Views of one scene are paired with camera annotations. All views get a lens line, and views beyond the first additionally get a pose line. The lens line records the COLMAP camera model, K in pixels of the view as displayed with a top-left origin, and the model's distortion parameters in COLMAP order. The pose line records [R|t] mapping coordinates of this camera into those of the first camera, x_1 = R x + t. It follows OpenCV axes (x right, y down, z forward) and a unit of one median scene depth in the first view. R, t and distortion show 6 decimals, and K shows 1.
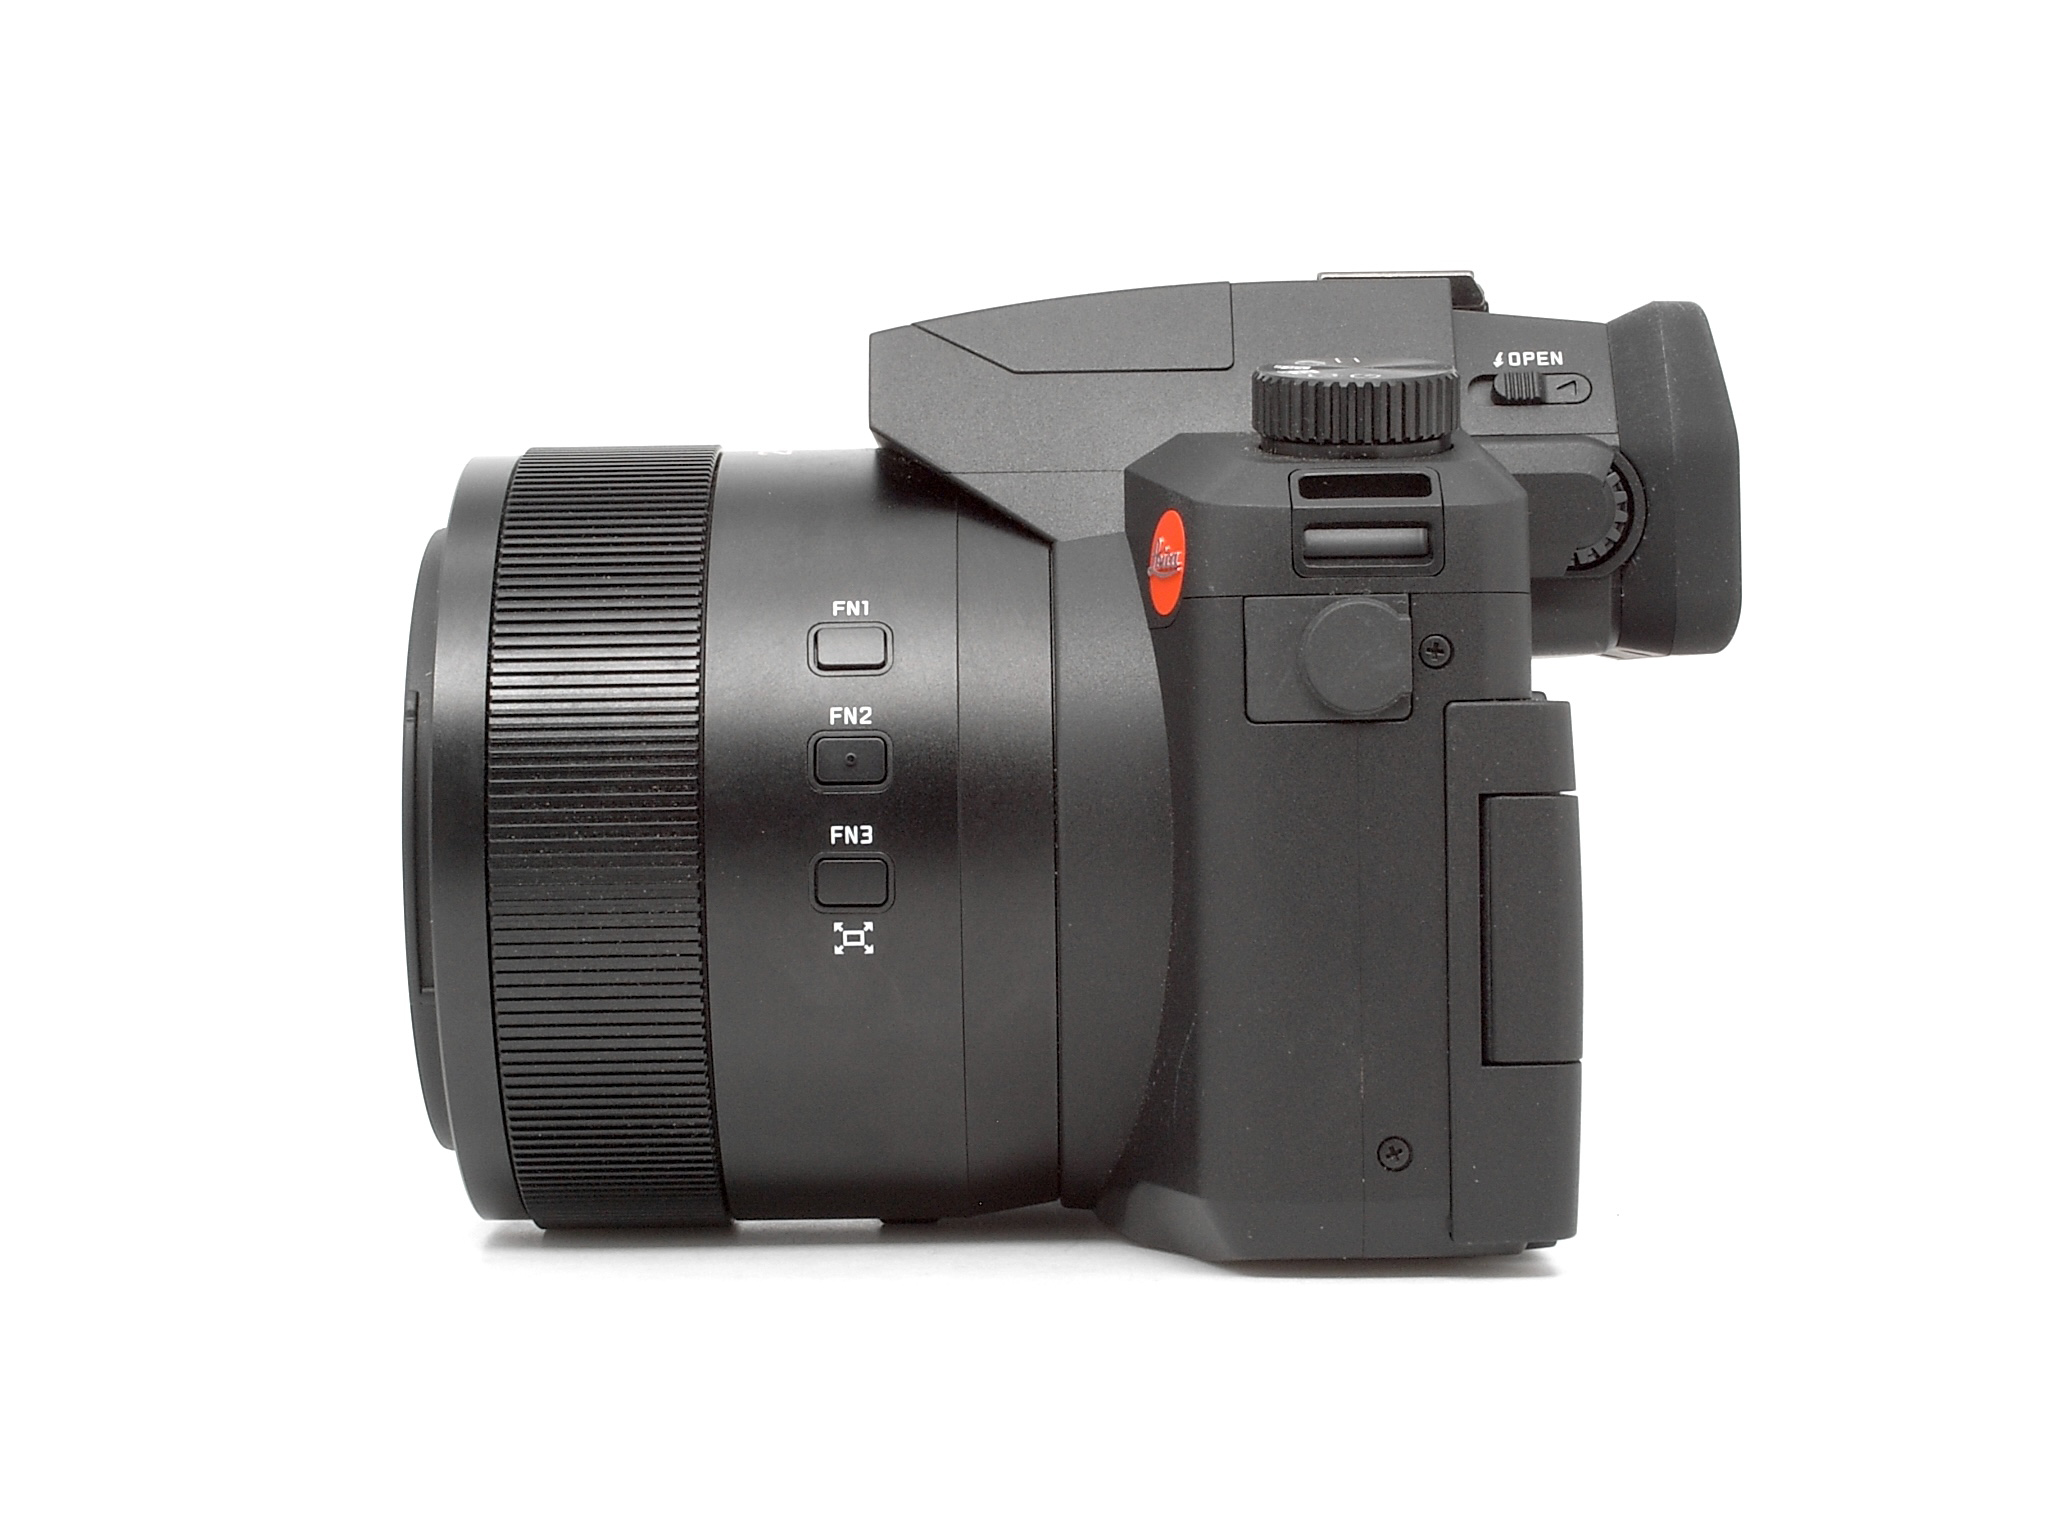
lens RADIAL K [[4066.3, 0, 1024.0], [0, 4066.3, 768.0], [0, 0, 1]] dist [0.182904, -4.530118]
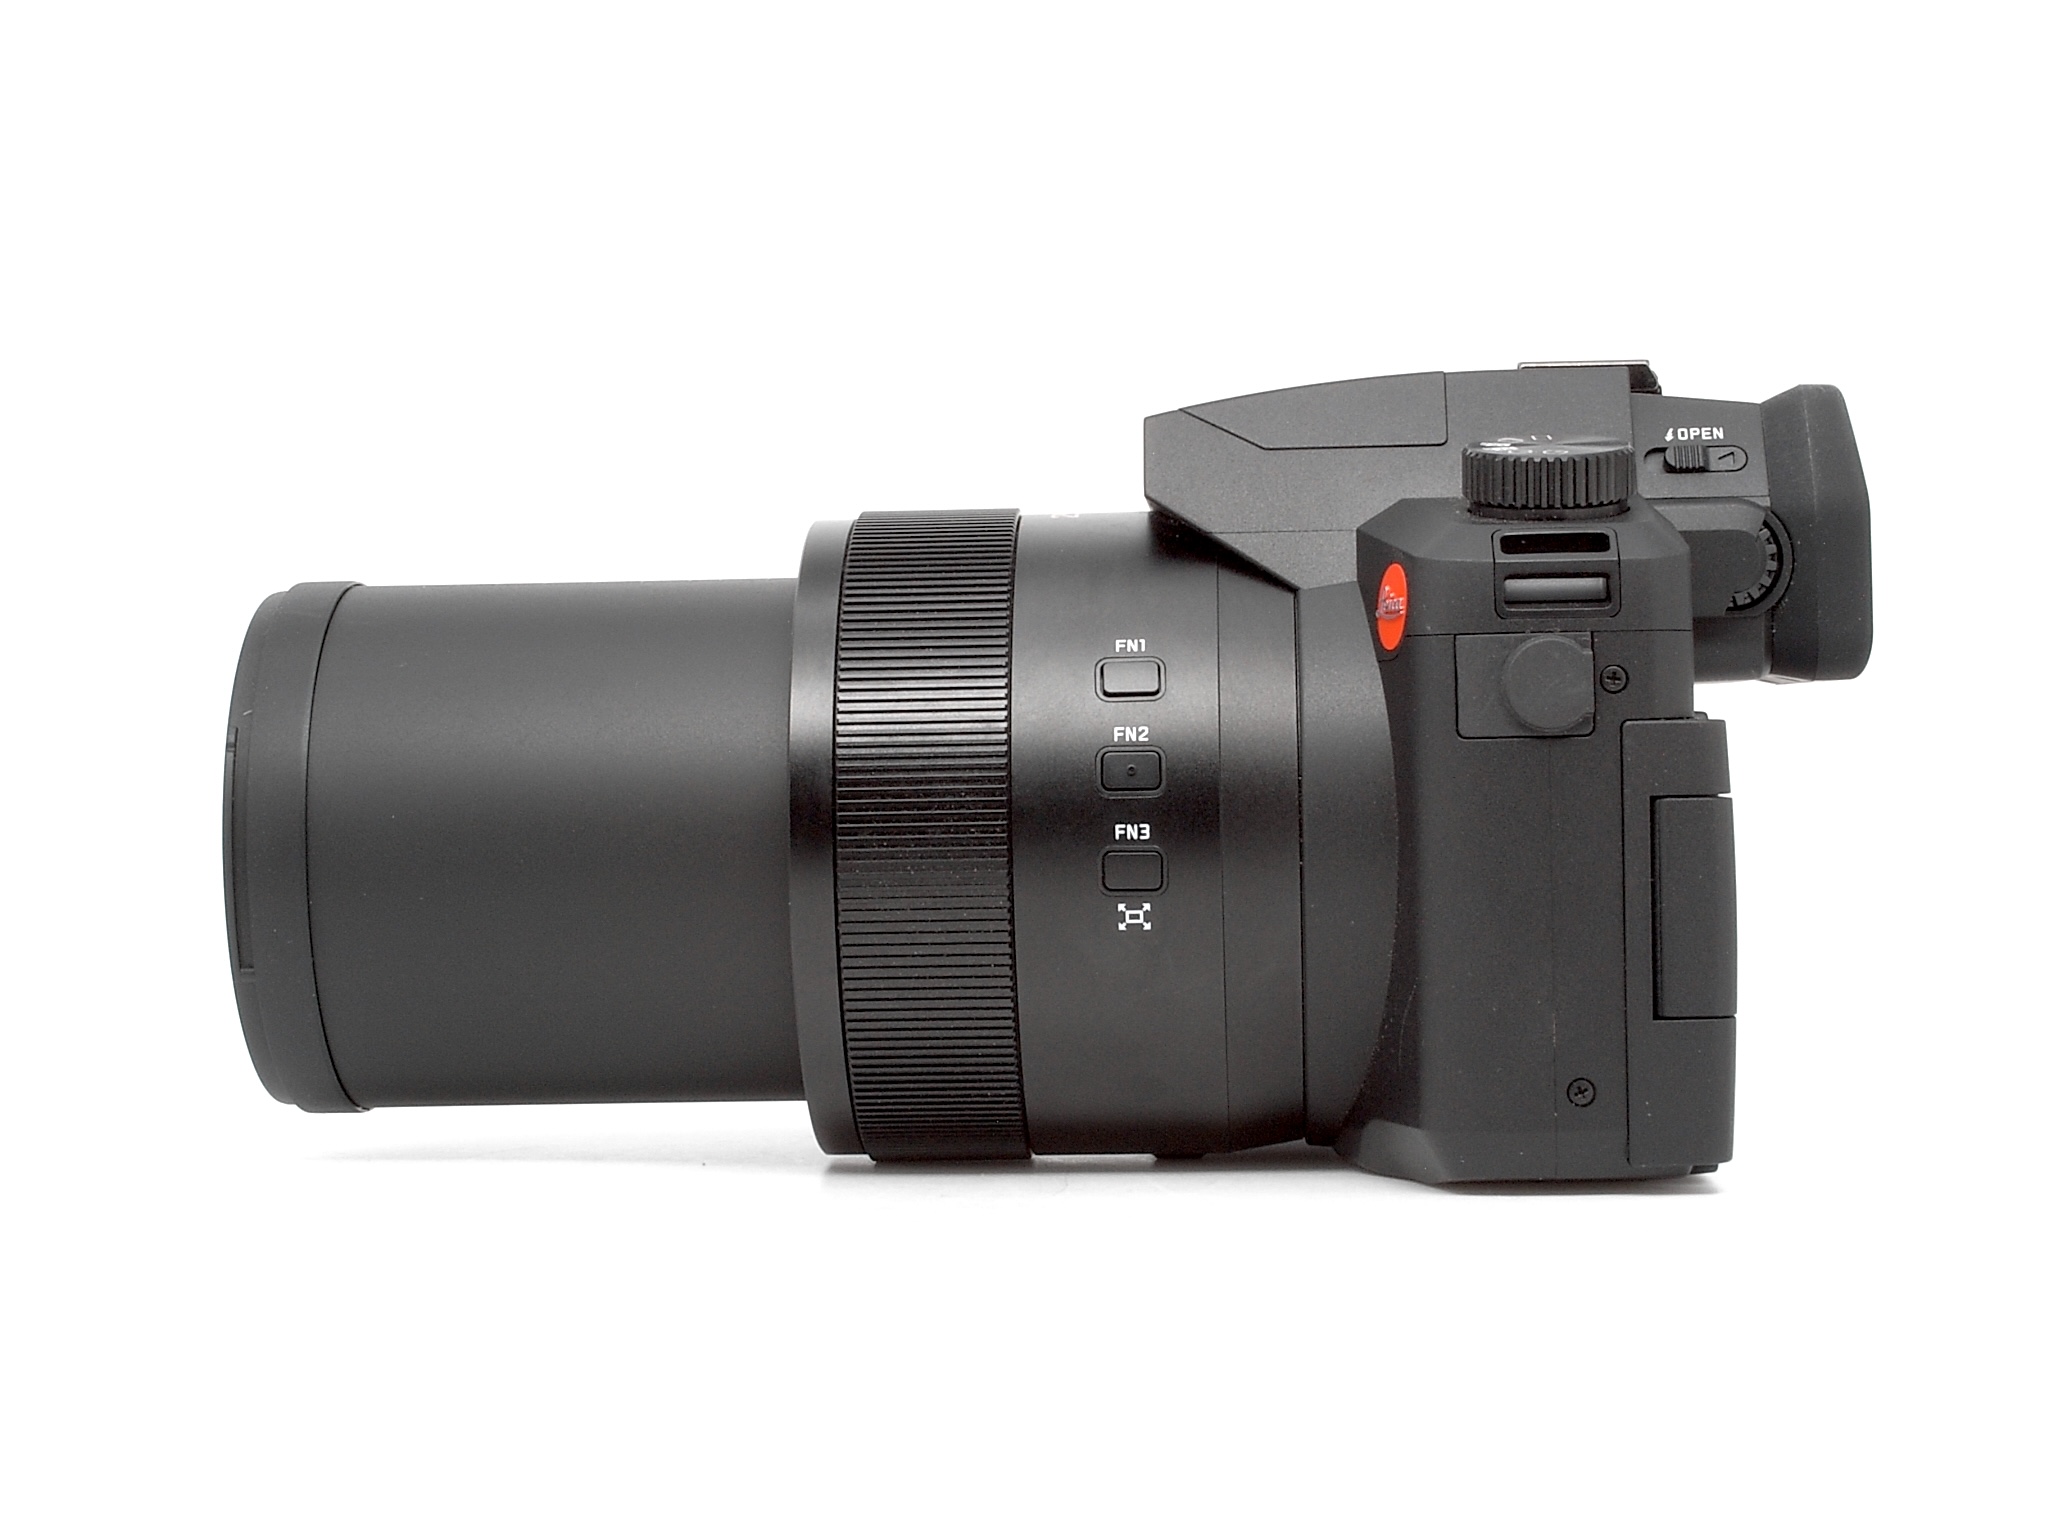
lens RADIAL K [[4066.3, 0, 1024.0], [0, 4066.3, 768.0], [0, 0, 1]] dist [0.182904, -4.530118]
pose [[0.998281, -0.003811, -0.058481, -0.003488], [0.003479, 0.999977, -0.005771, 0.004181], [0.058502, 0.005557, 0.998272, -0.215695]]
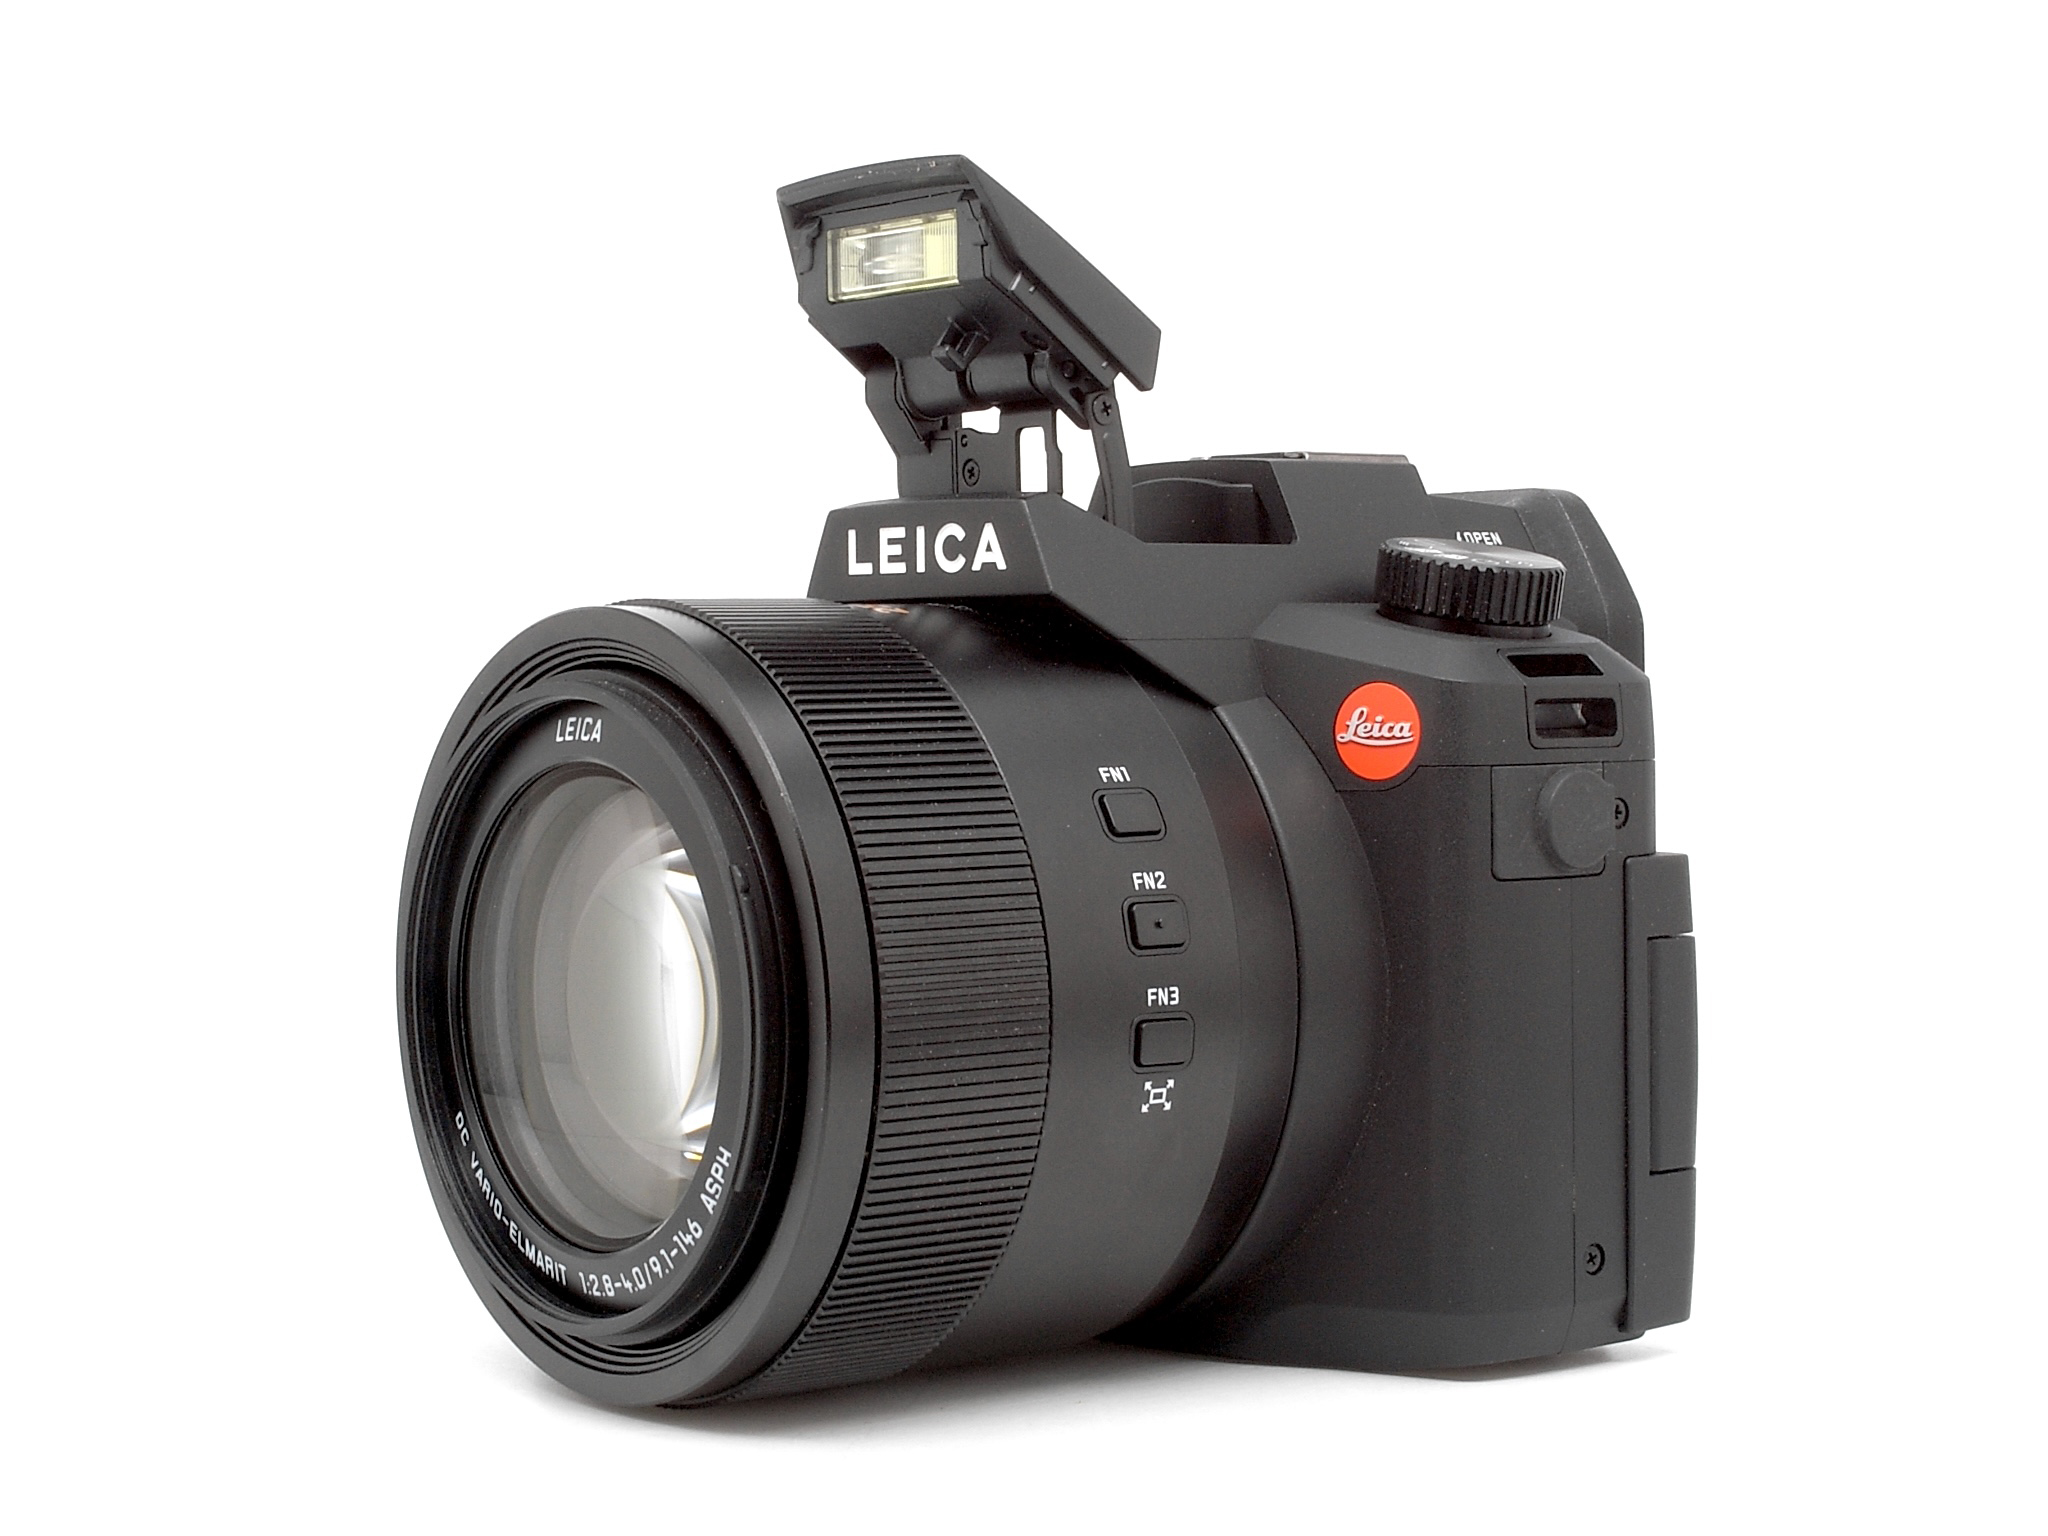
lens RADIAL K [[4066.3, 0, 1024.0], [0, 4066.3, 768.0], [0, 0, 1]] dist [0.182904, -4.530118]
pose [[0.780182, -0.011230, 0.625452, -0.710259], [0.006048, 0.999928, 0.010409, -0.052239], [-0.625524, -0.004338, 0.780193, 0.212068]]
